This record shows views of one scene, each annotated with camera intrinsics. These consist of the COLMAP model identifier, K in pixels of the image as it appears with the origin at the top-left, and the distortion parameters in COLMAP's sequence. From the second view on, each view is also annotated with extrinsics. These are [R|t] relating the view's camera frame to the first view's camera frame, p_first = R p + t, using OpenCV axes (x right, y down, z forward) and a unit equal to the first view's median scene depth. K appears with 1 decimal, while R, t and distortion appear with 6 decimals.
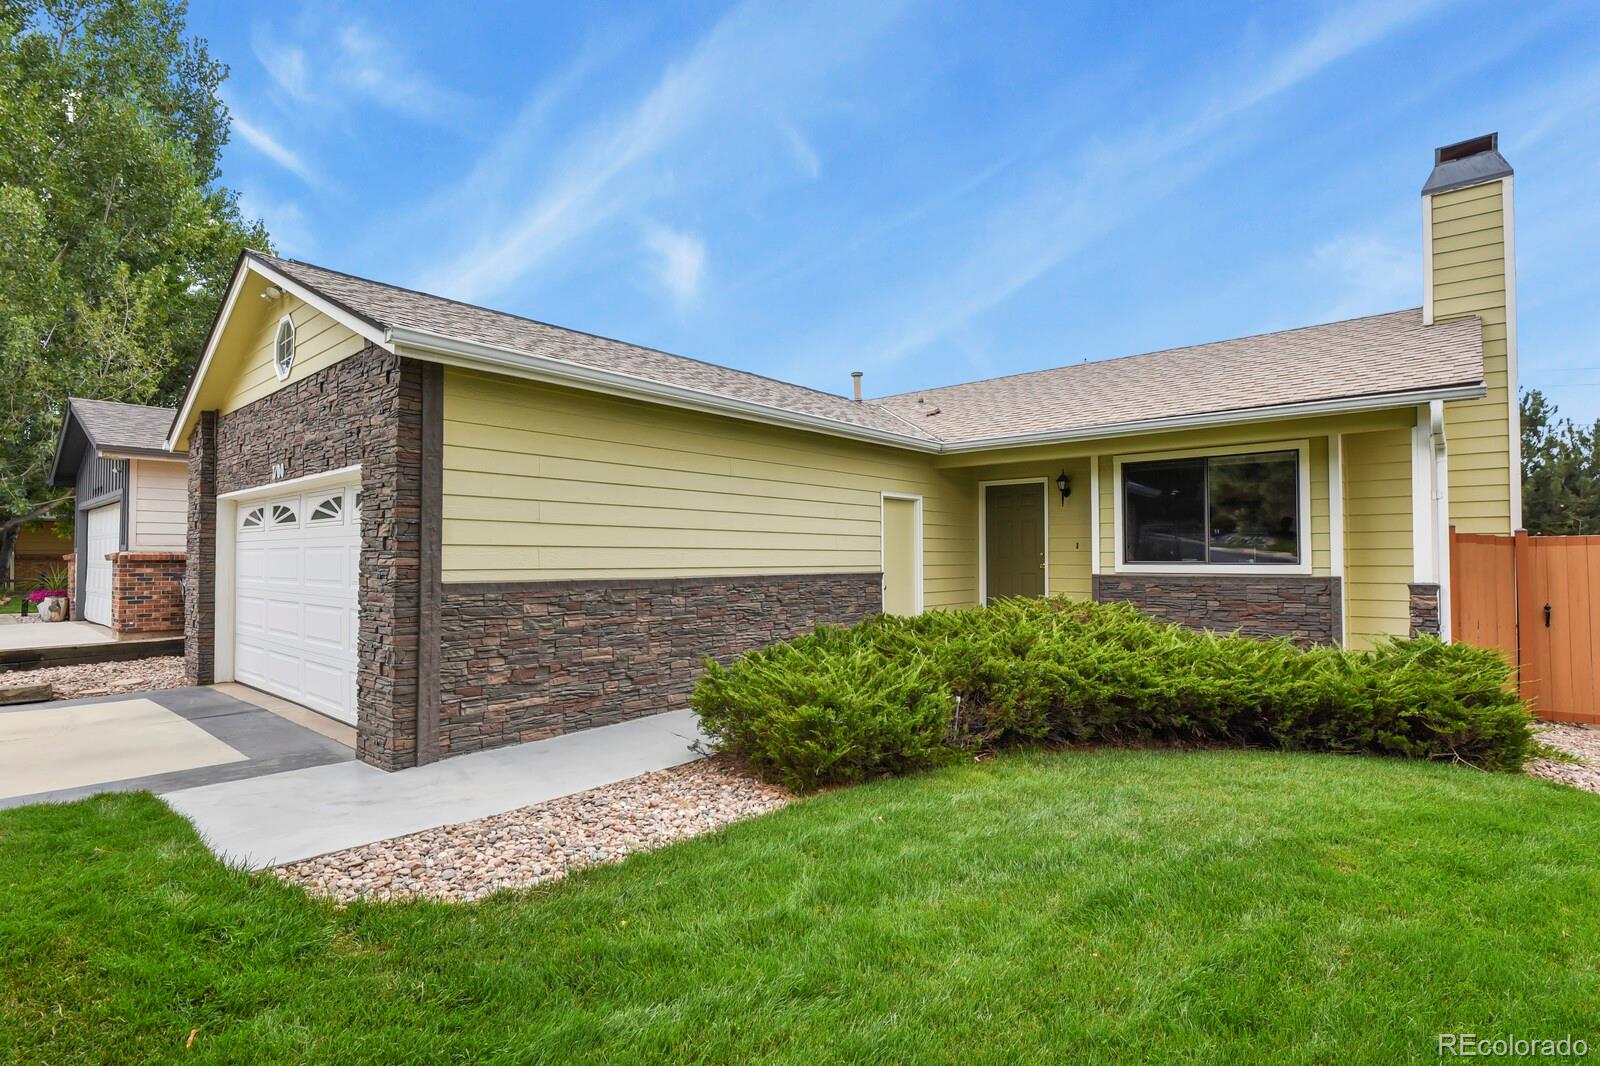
lens RADIAL K [[773.2, 0, 799.2], [0, 773.2, 538.8], [0, 0, 1]] dist [-0.007113, -0.003931]
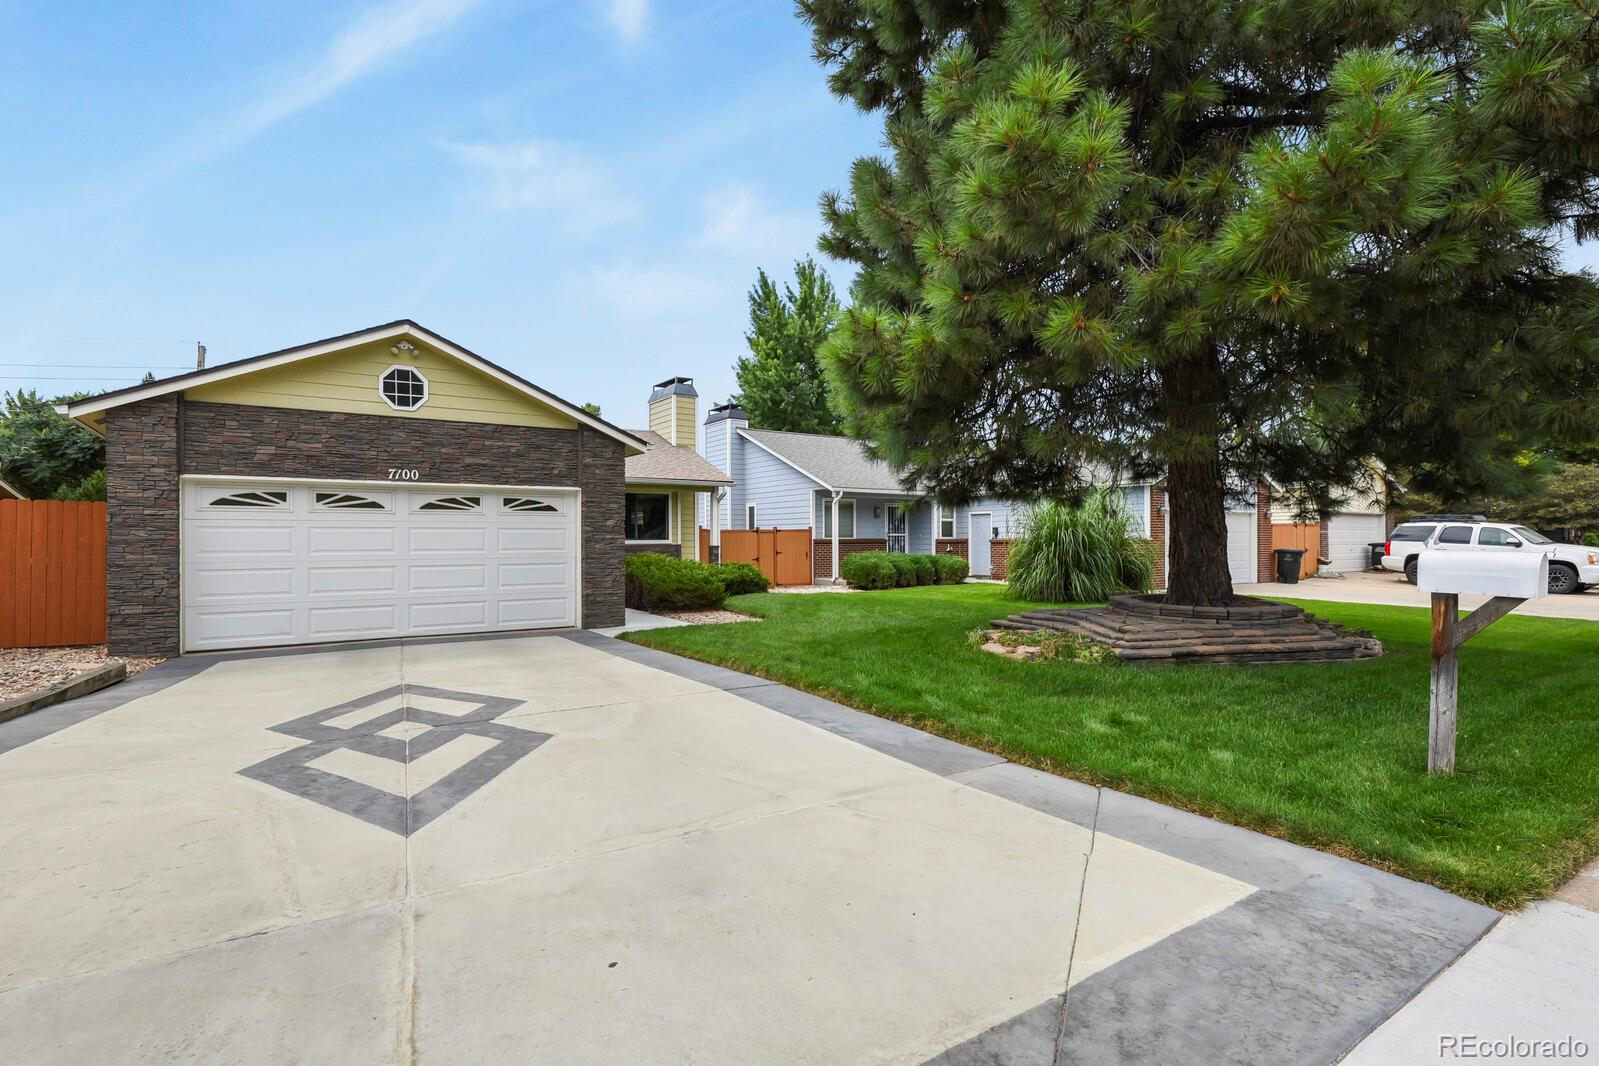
lens RADIAL K [[772.8, 0, 800.6], [0, 772.8, 533.4], [0, 0, 1]] dist [-0.007113, -0.003931]
pose [[0.264892, 0.006842, 0.964254, -1.579298], [-0.021292, 0.999773, -0.001245, 0.006006], [-0.964043, -0.020201, 0.264977, -0.092584]]
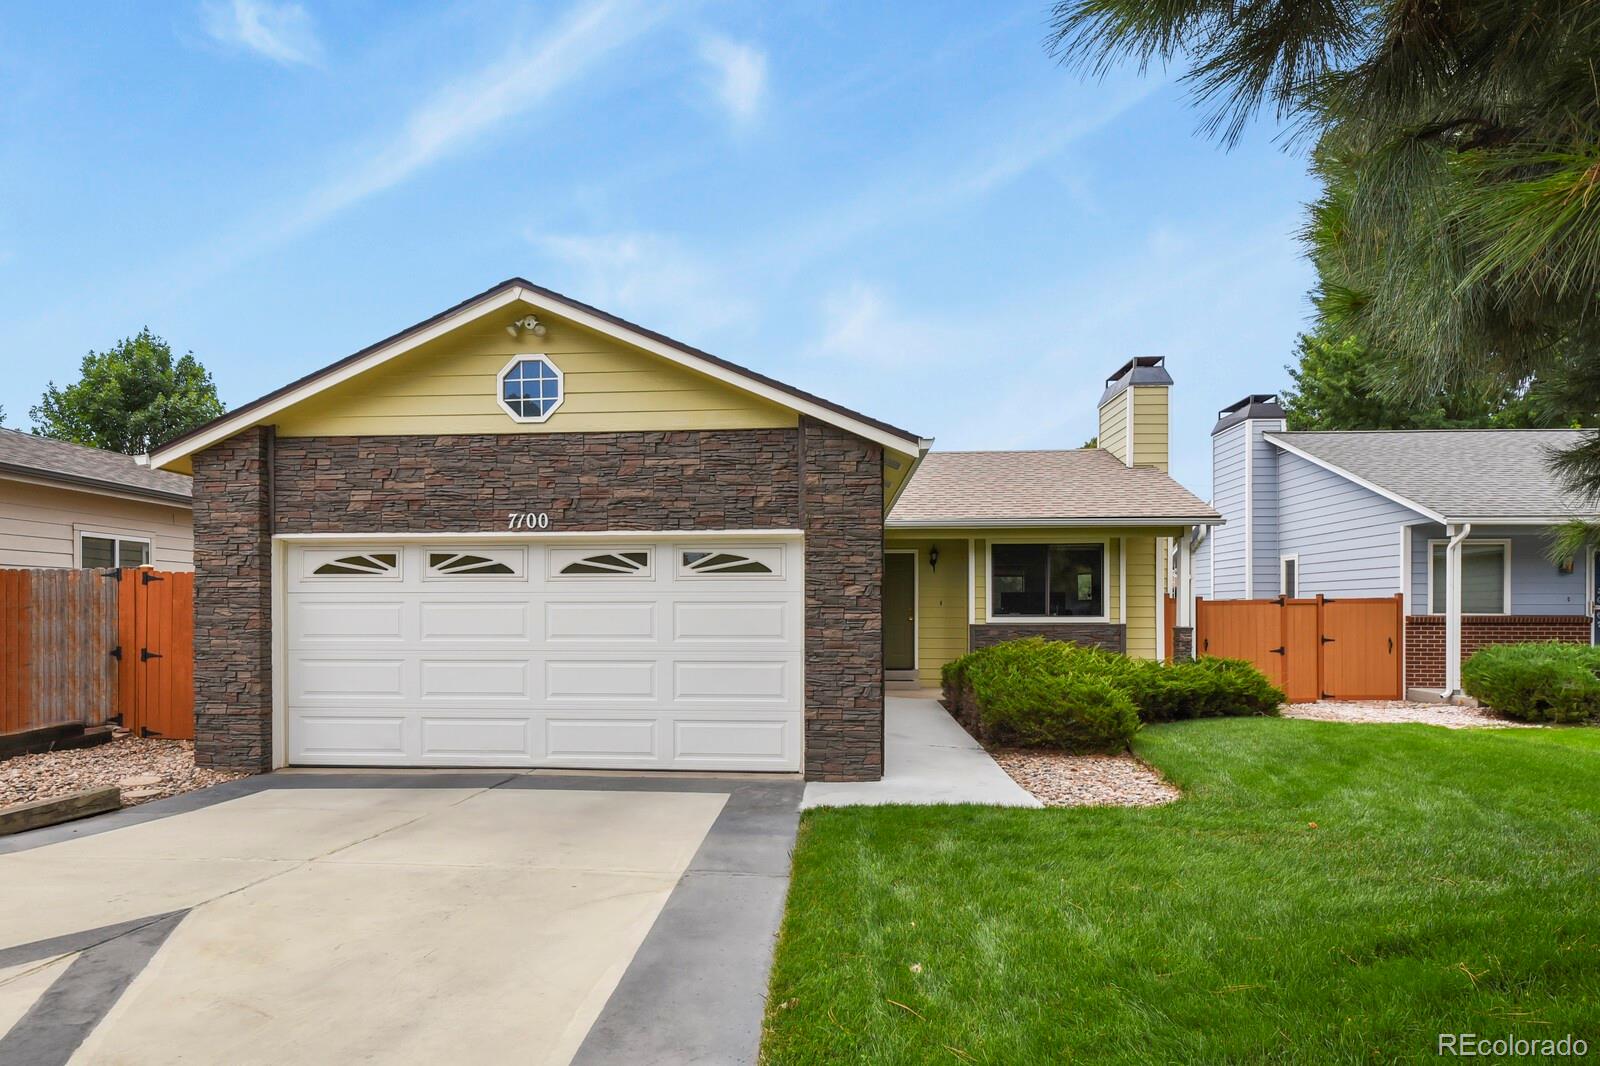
lens RADIAL K [[883.1, 0, 767.2], [0, 883.1, 608.9], [0, 0, 1]] dist [-0.005841, -0.000511]
pose [[0.805091, 0.001047, 0.593150, -0.908645], [-0.014705, 0.999726, 0.018195, -0.004598], [-0.592969, -0.023371, 0.804886, -0.044363]]
